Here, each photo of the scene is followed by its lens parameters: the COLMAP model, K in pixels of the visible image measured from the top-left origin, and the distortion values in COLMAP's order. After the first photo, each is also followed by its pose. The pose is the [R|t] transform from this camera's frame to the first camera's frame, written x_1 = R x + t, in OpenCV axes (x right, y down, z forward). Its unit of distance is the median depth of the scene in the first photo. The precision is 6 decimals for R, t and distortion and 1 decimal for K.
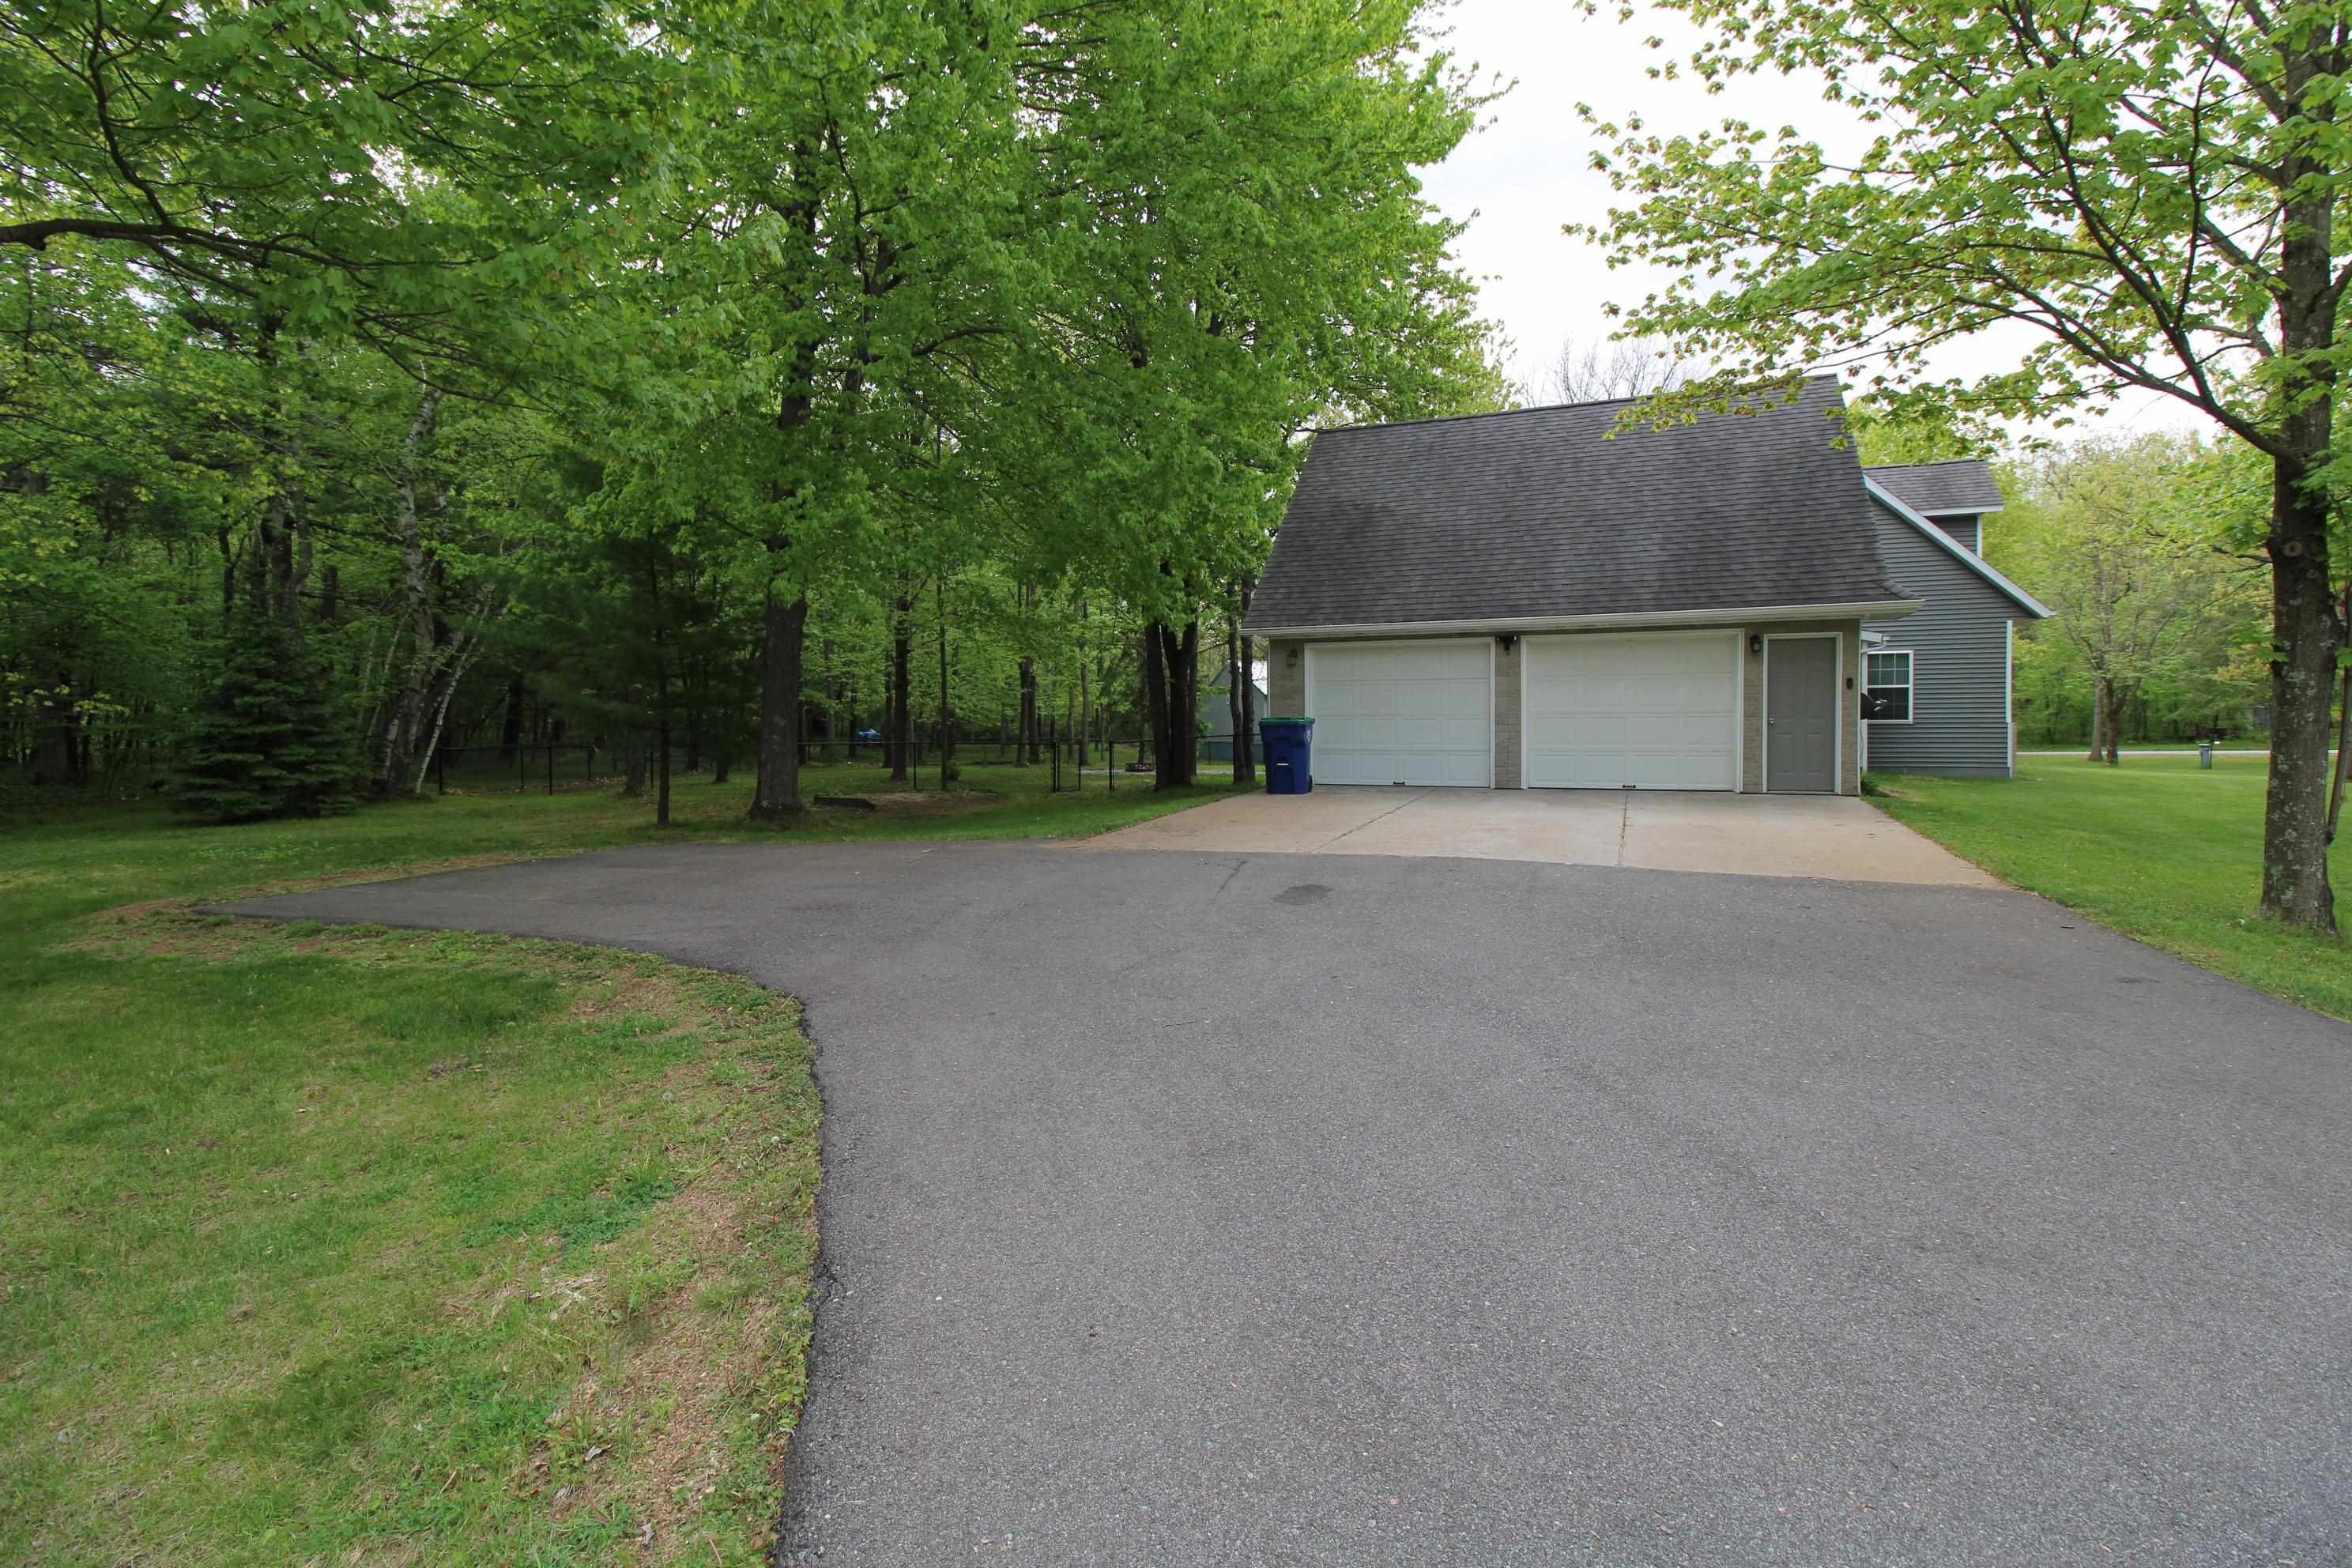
lens RADIAL K [[1110.5, 0, 1181.1], [0, 1110.5, 755.7], [0, 0, 1]] dist [-0.000102, -0.000033]
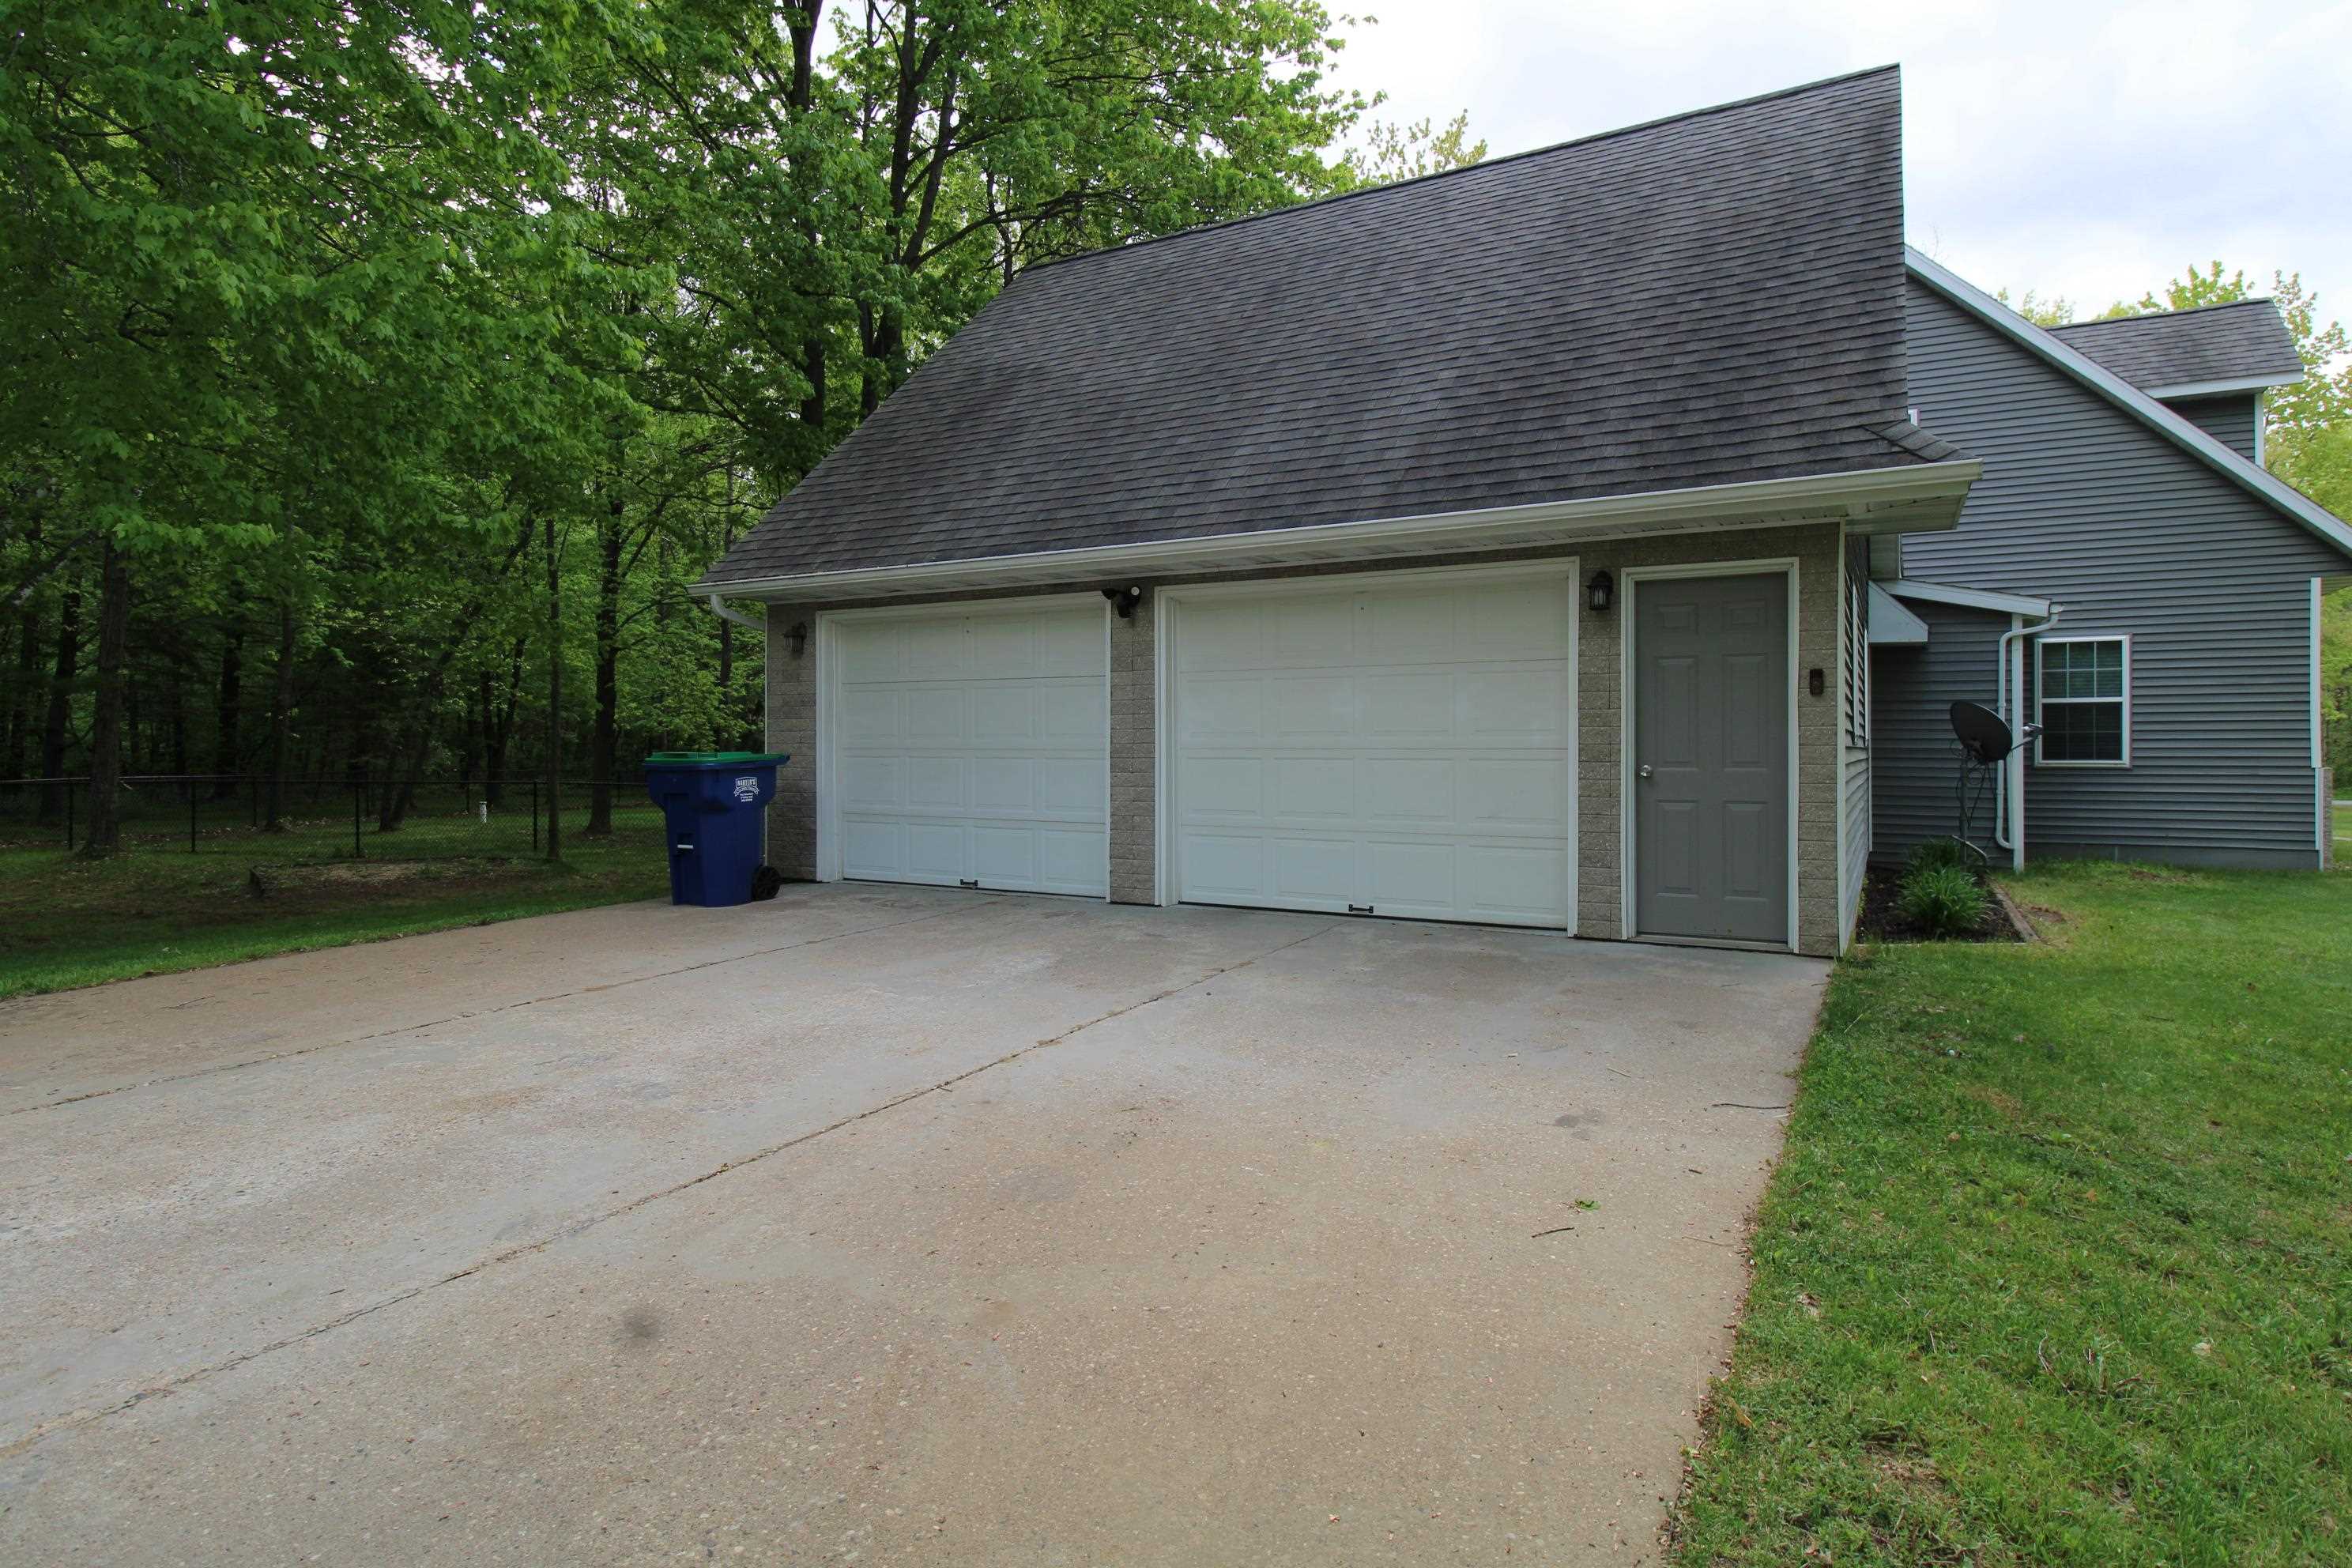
lens RADIAL K [[1260.1, 0, 1176.0], [0, 1260.1, 748.5], [0, 0, 1]] dist [0.000164, -0.000551]
pose [[0.992334, 0.007137, -0.123377, 0.377433], [-0.010638, 0.999559, -0.027741, -0.022491], [0.123125, 0.028841, 0.991972, 0.454655]]
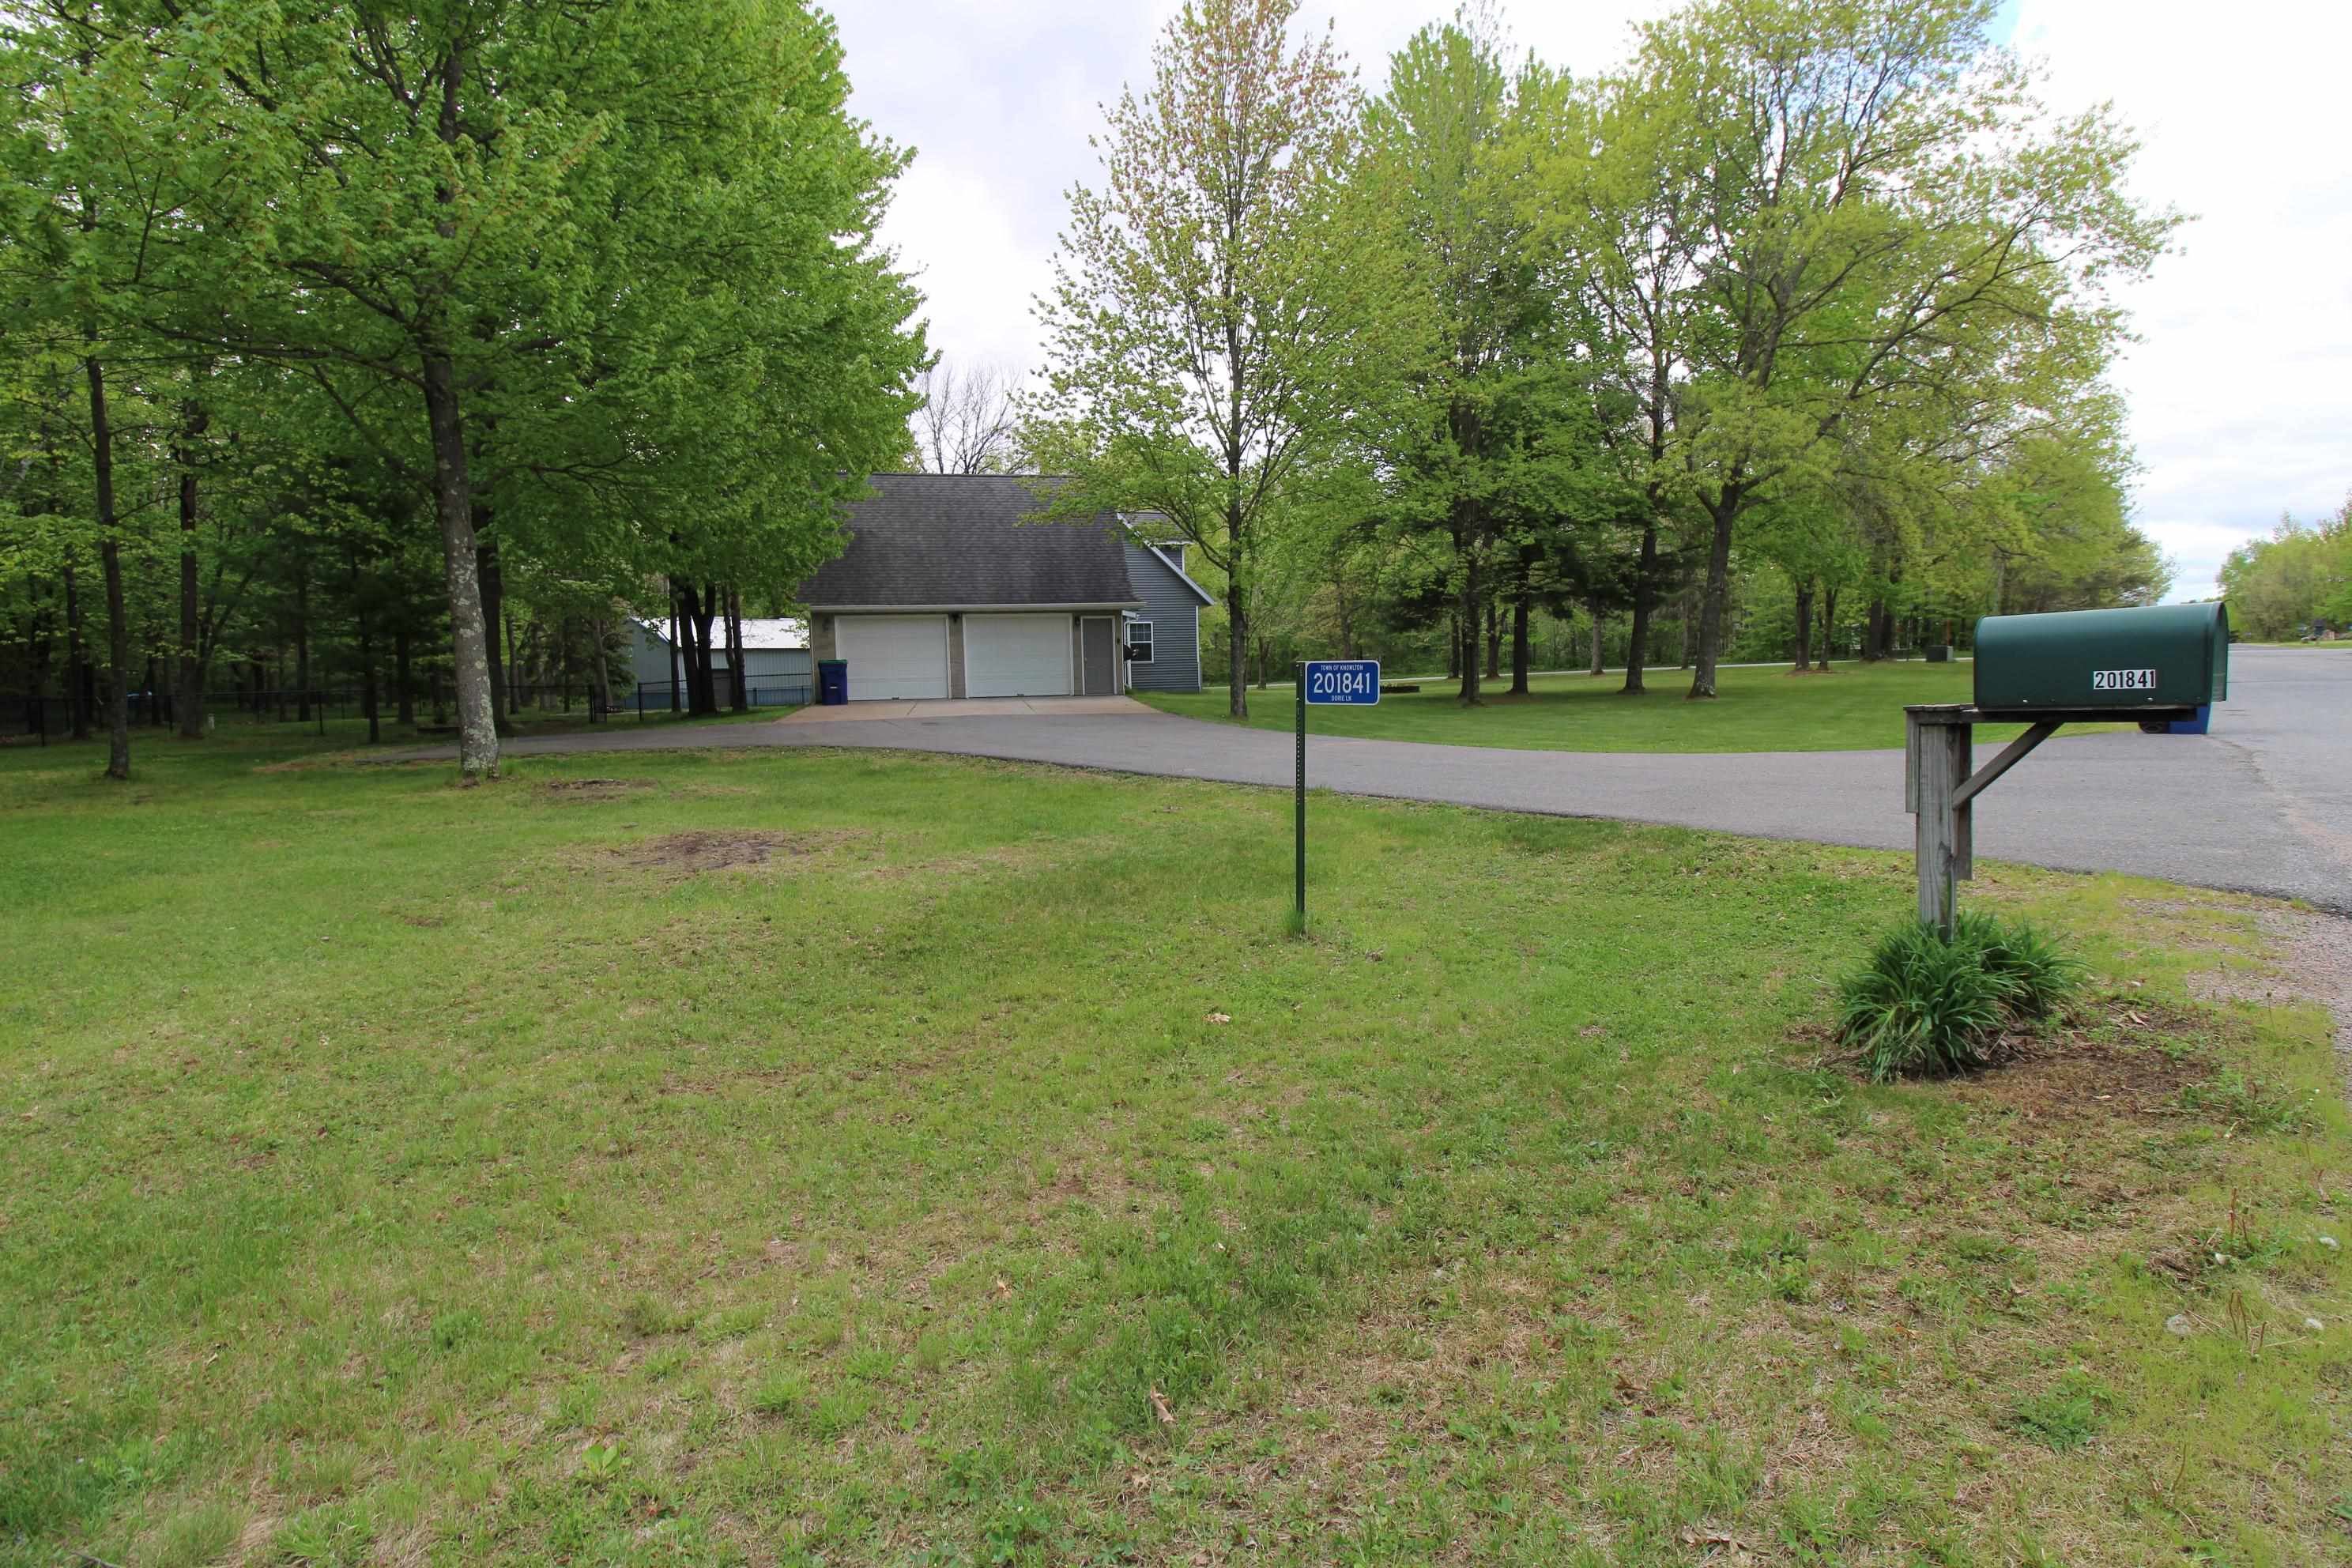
lens RADIAL K [[1110.5, 0, 1181.1], [0, 1110.5, 755.7], [0, 0, 1]] dist [-0.000102, -0.000033]
pose [[0.833696, -0.054301, 0.549547, -0.404646], [0.031223, 0.998197, 0.051266, 0.041273], [-0.551340, -0.025581, 0.833888, -0.716665]]
